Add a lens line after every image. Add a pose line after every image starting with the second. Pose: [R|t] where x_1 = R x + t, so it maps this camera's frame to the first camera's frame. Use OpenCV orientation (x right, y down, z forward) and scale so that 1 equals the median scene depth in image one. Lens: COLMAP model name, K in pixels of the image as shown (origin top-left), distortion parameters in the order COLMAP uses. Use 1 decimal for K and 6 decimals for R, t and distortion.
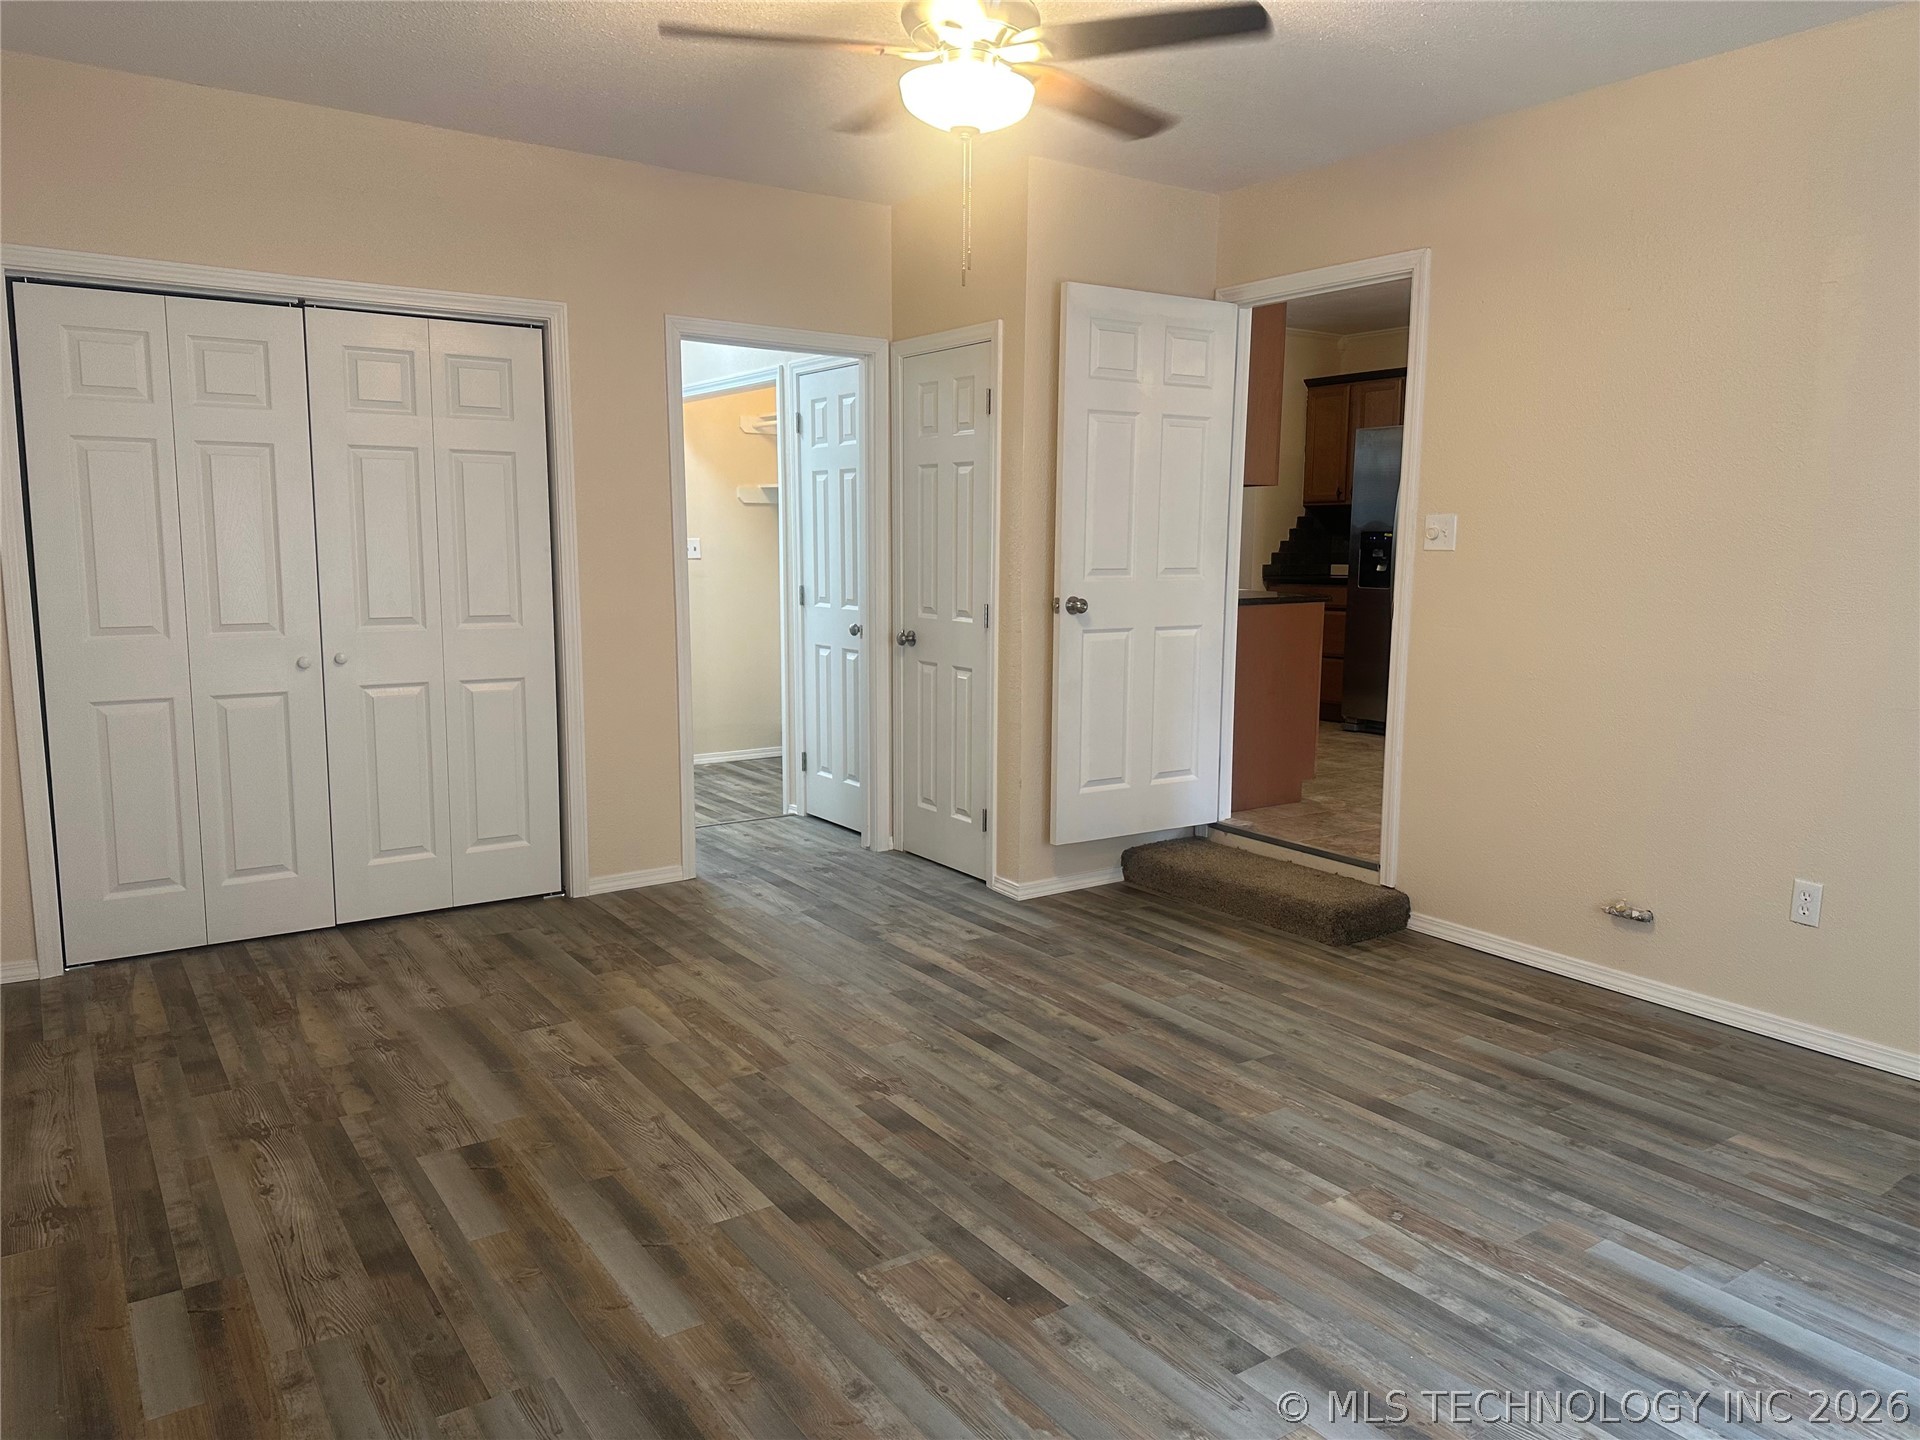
lens RADIAL K [[1331.5, 0, 956.1], [0, 1331.5, 714.1], [0, 0, 1]] dist [0.050382, -0.058641]
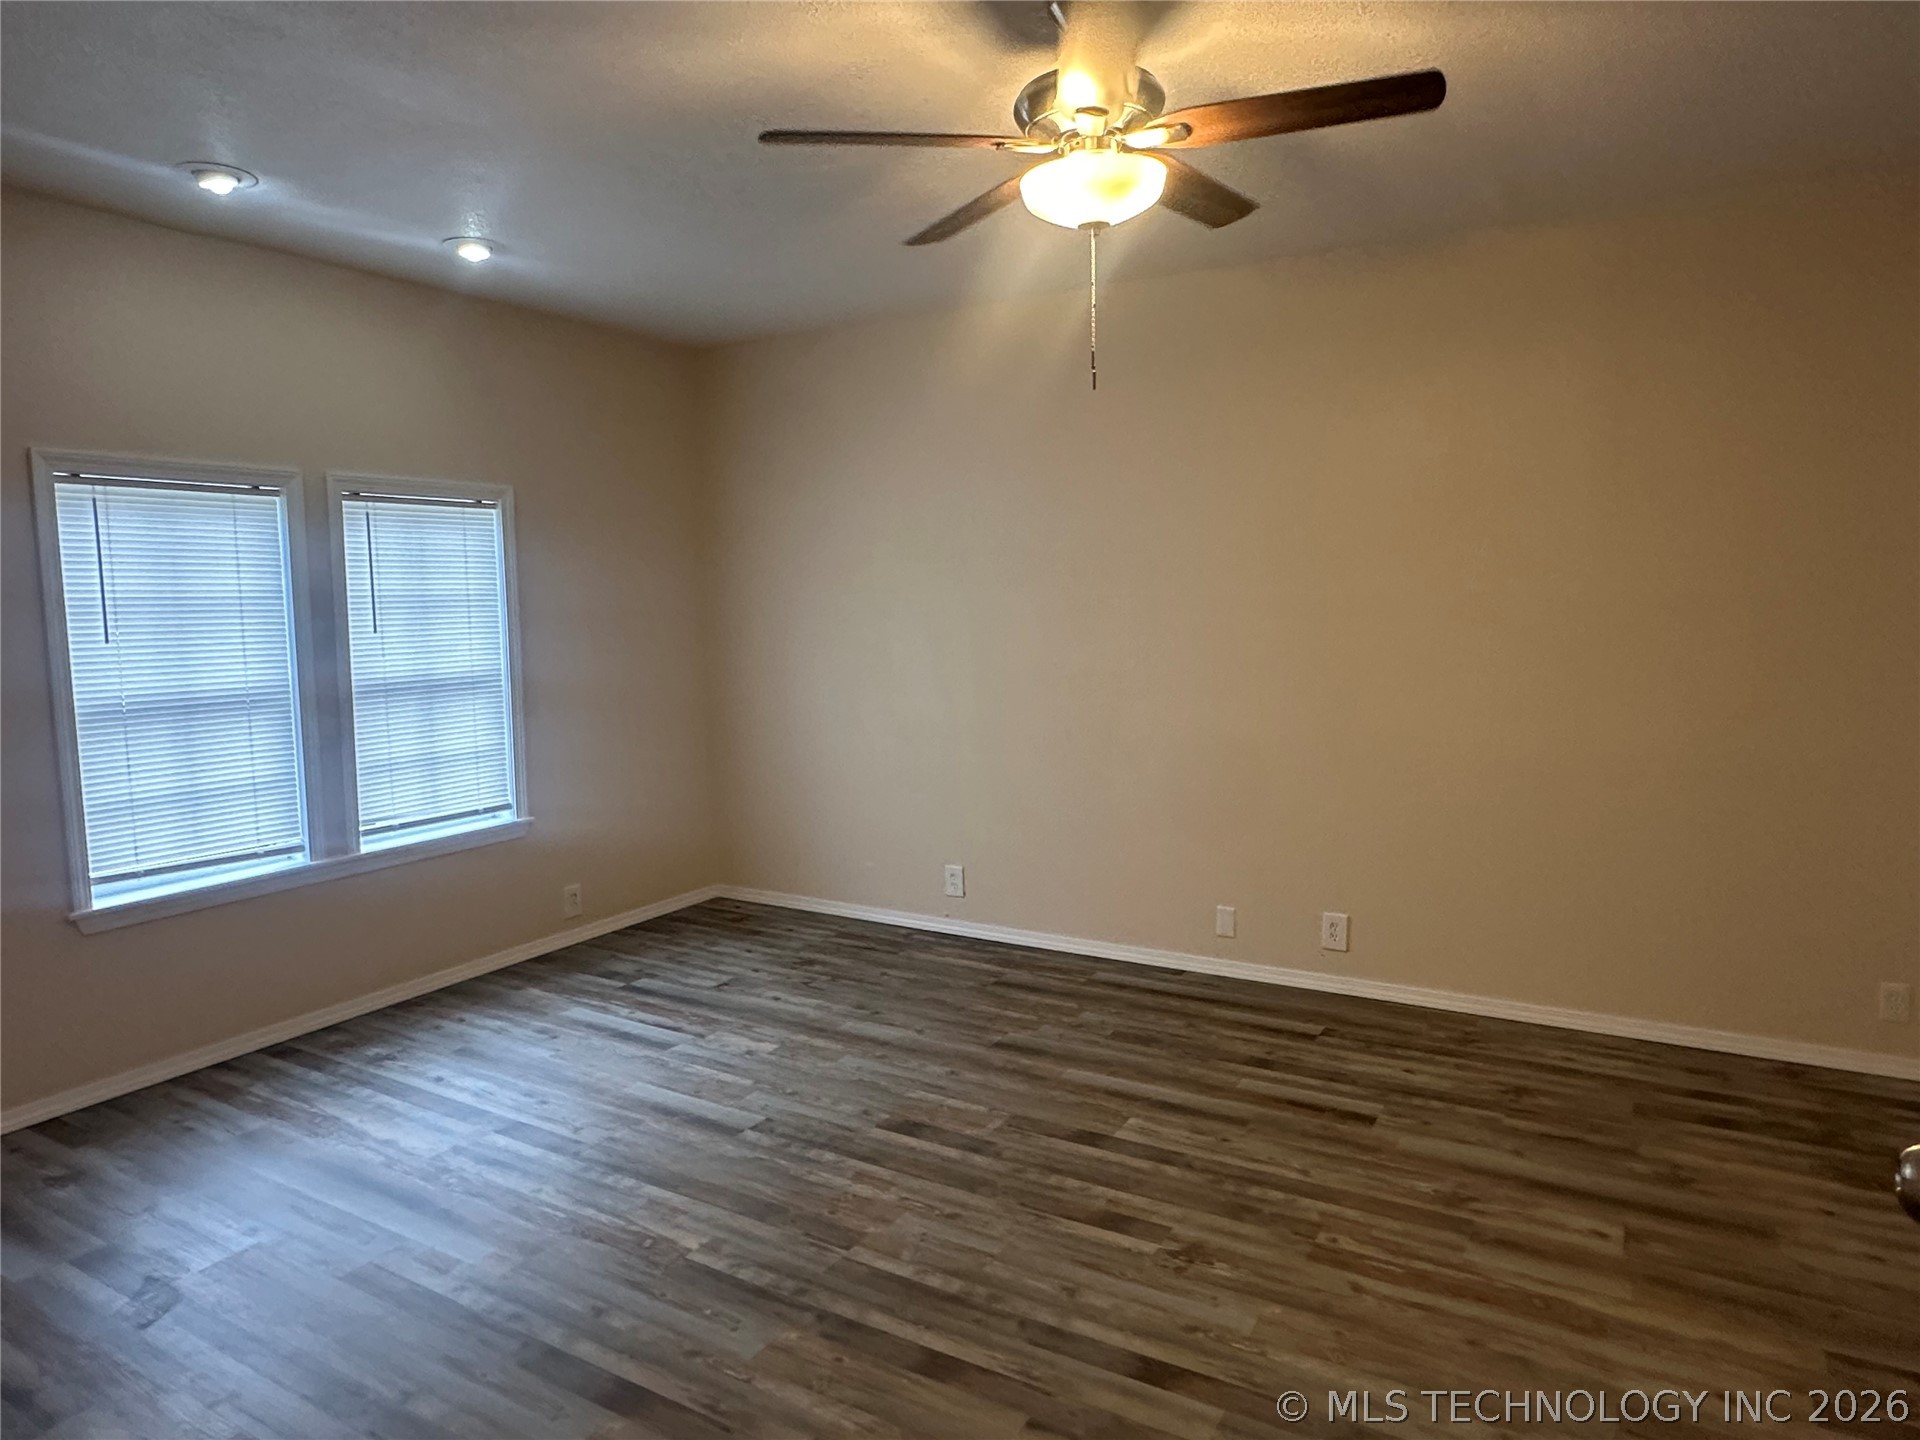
lens RADIAL K [[1175.6, 0, 962.3], [0, 1175.6, 720.5], [0, 0, 1]] dist [-0.014272, -0.006247]
pose [[-0.905118, 0.049995, -0.422211, 0.459666], [-0.050942, 0.973156, 0.224439, -0.287772], [0.422097, 0.224652, -0.878274, 1.793873]]
